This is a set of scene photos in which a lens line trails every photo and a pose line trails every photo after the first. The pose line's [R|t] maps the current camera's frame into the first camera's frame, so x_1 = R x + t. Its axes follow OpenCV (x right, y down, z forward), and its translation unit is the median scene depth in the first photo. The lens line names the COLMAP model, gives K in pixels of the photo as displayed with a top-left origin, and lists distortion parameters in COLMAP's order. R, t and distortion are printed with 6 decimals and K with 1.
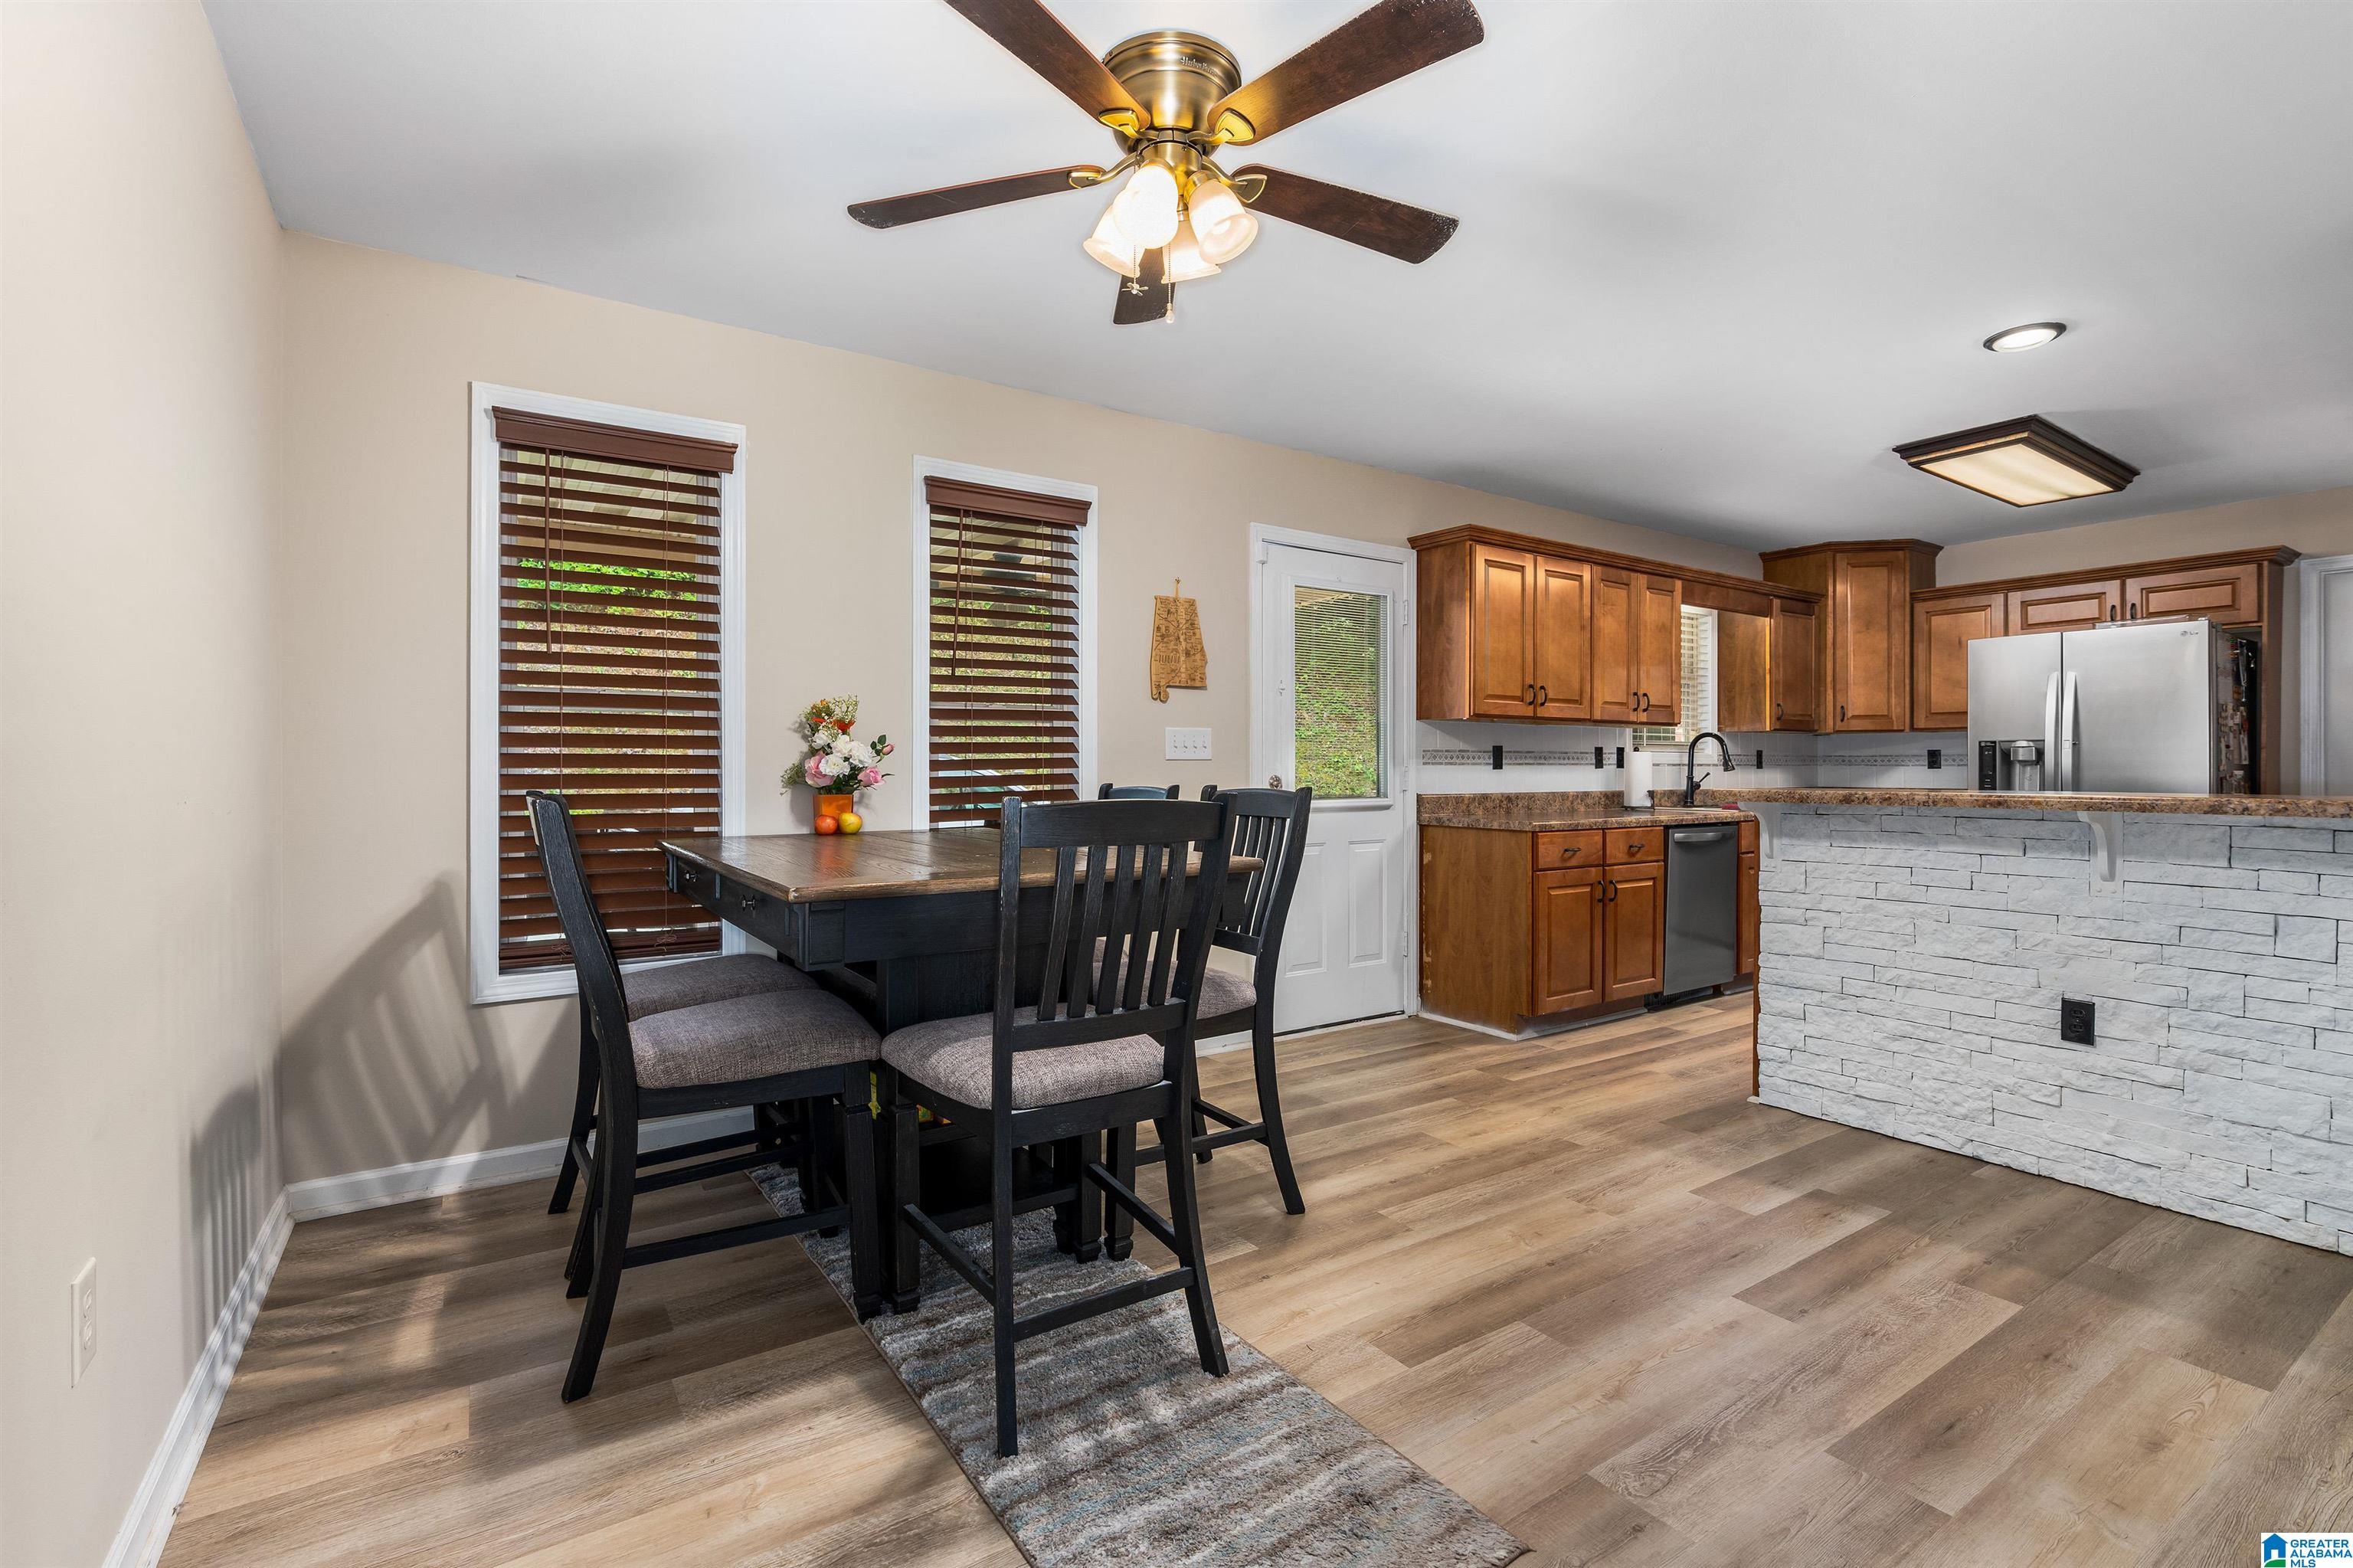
lens RADIAL K [[1060.2, 0, 1166.8], [0, 1060.2, 770.2], [0, 0, 1]] dist [-0.002197, 0.001179]
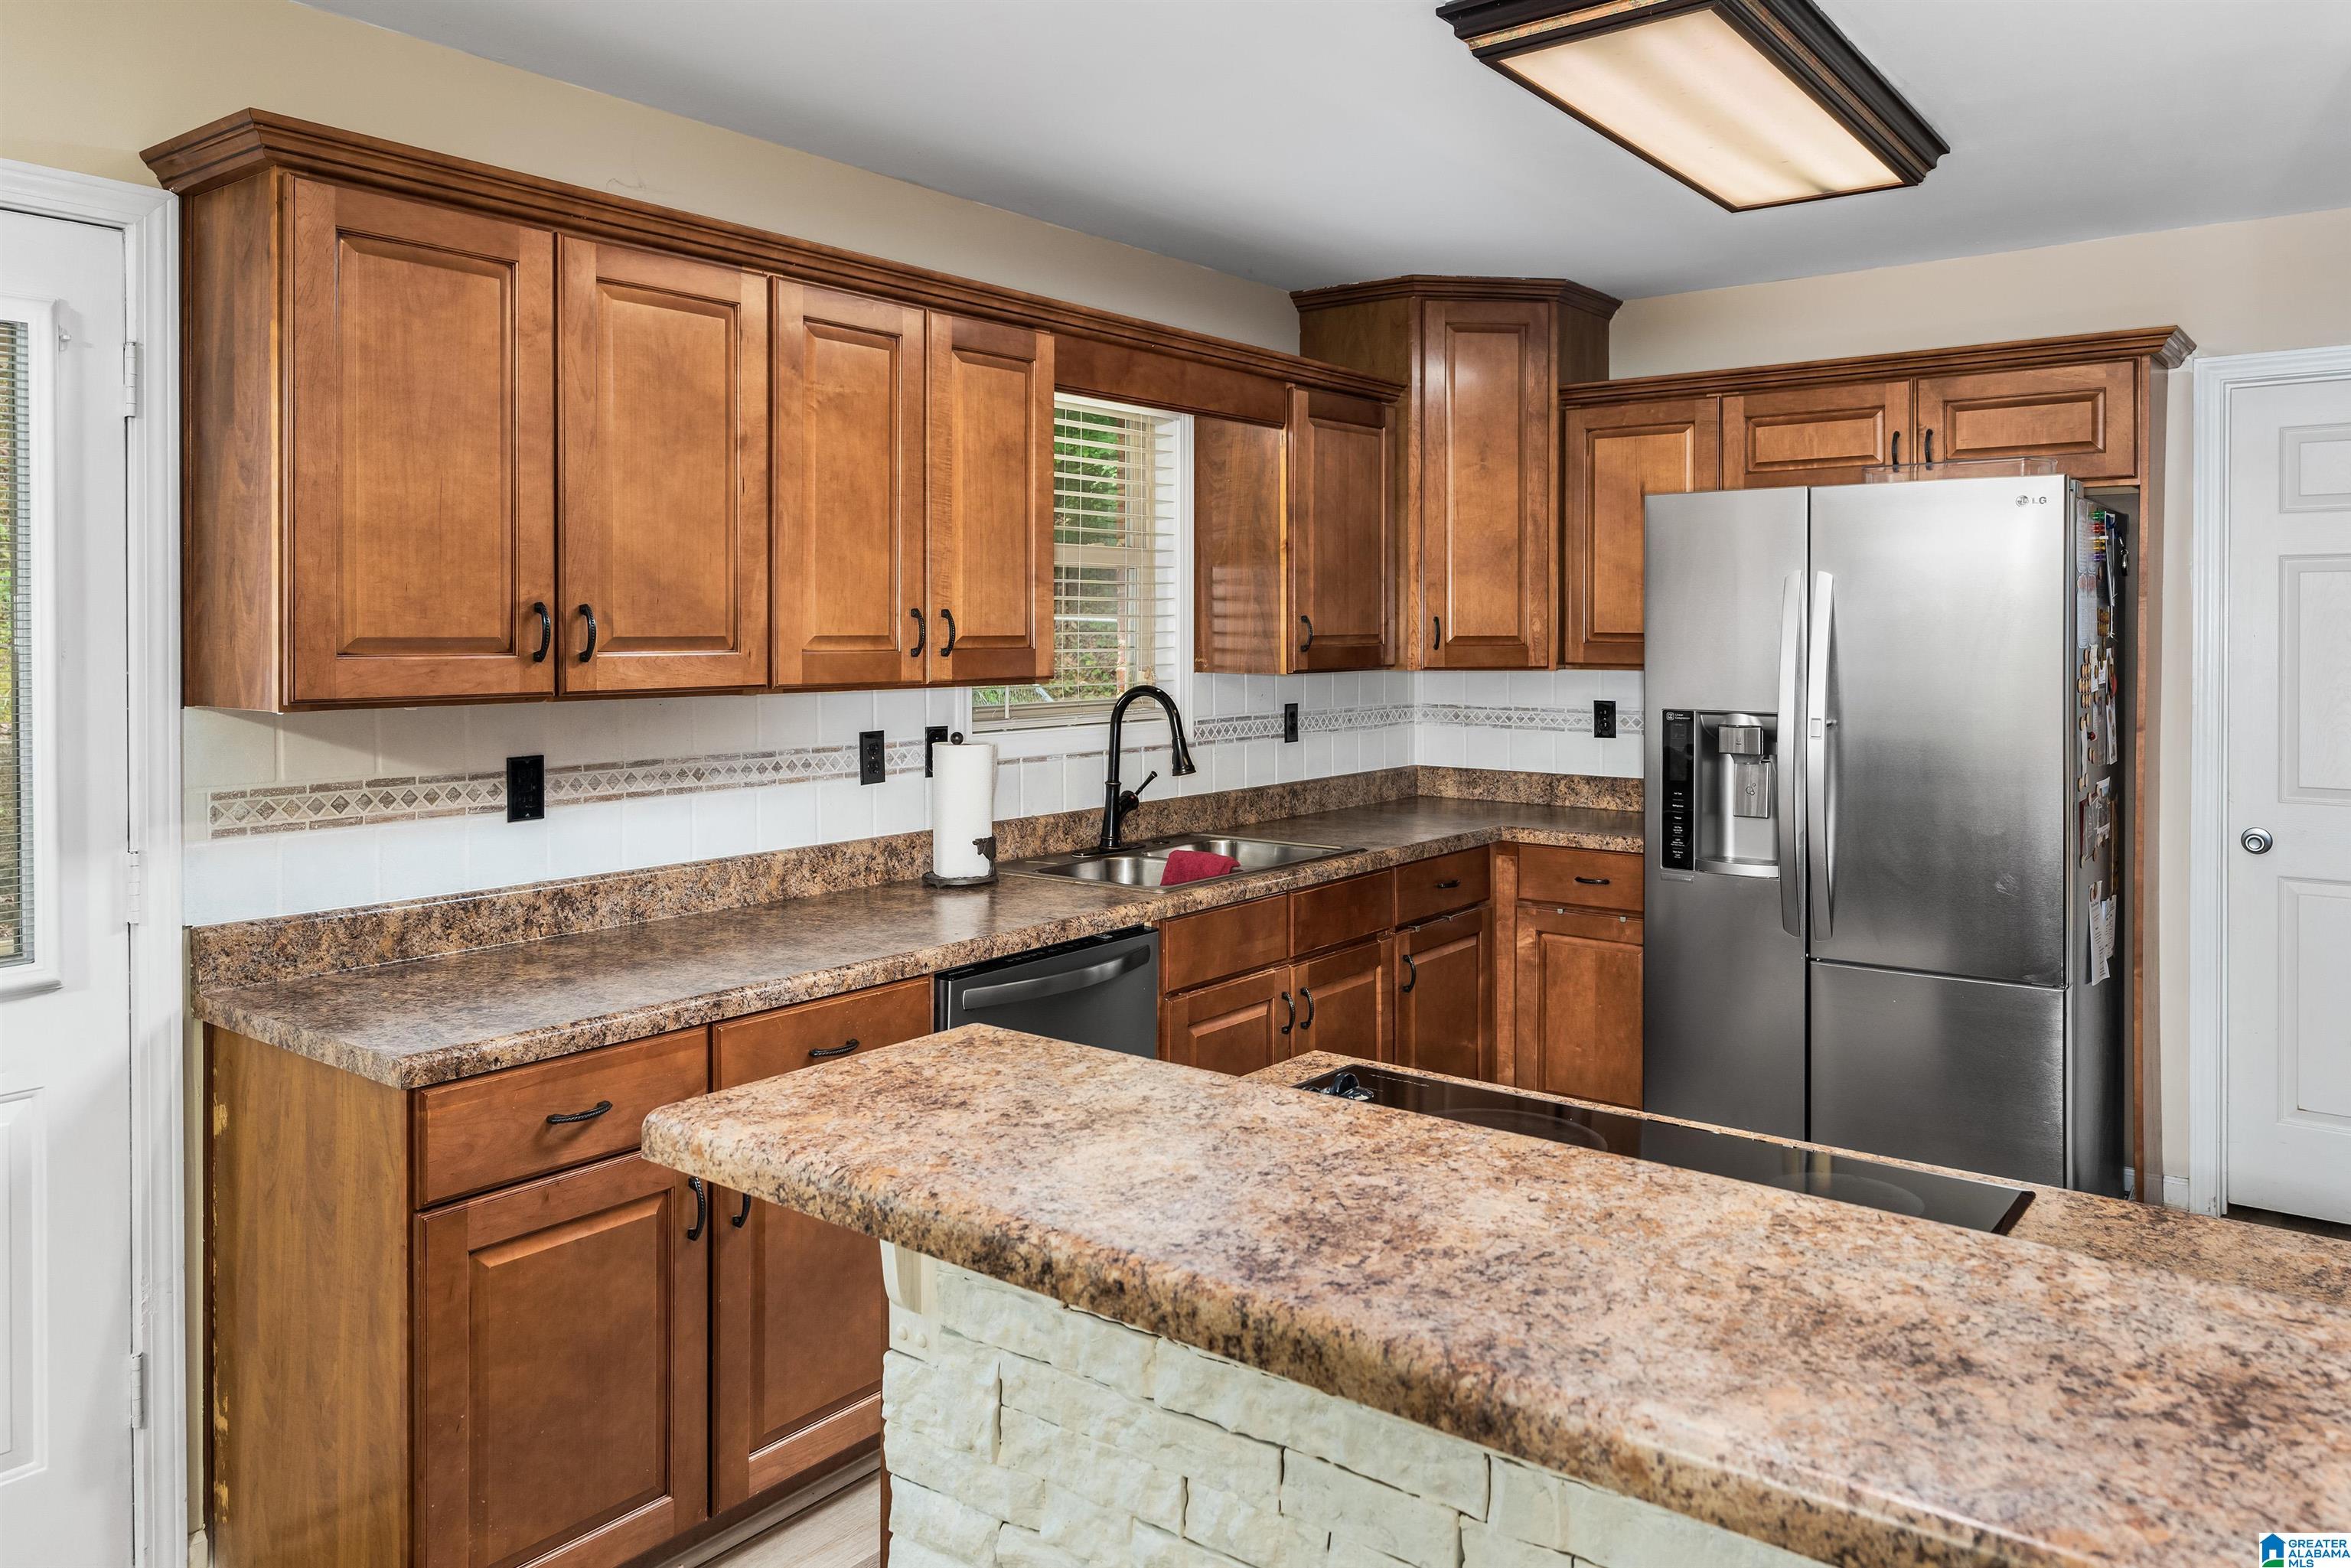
lens RADIAL K [[1638.4, 0, 1151.7], [0, 1638.4, 652.6], [0, 0, 1]] dist [0.012001, 0.000430]
pose [[0.952190, -0.003994, 0.305481, 0.338502], [-0.000924, 0.999872, 0.015955, -0.066936], [-0.305506, -0.015475, 0.952064, 0.386826]]
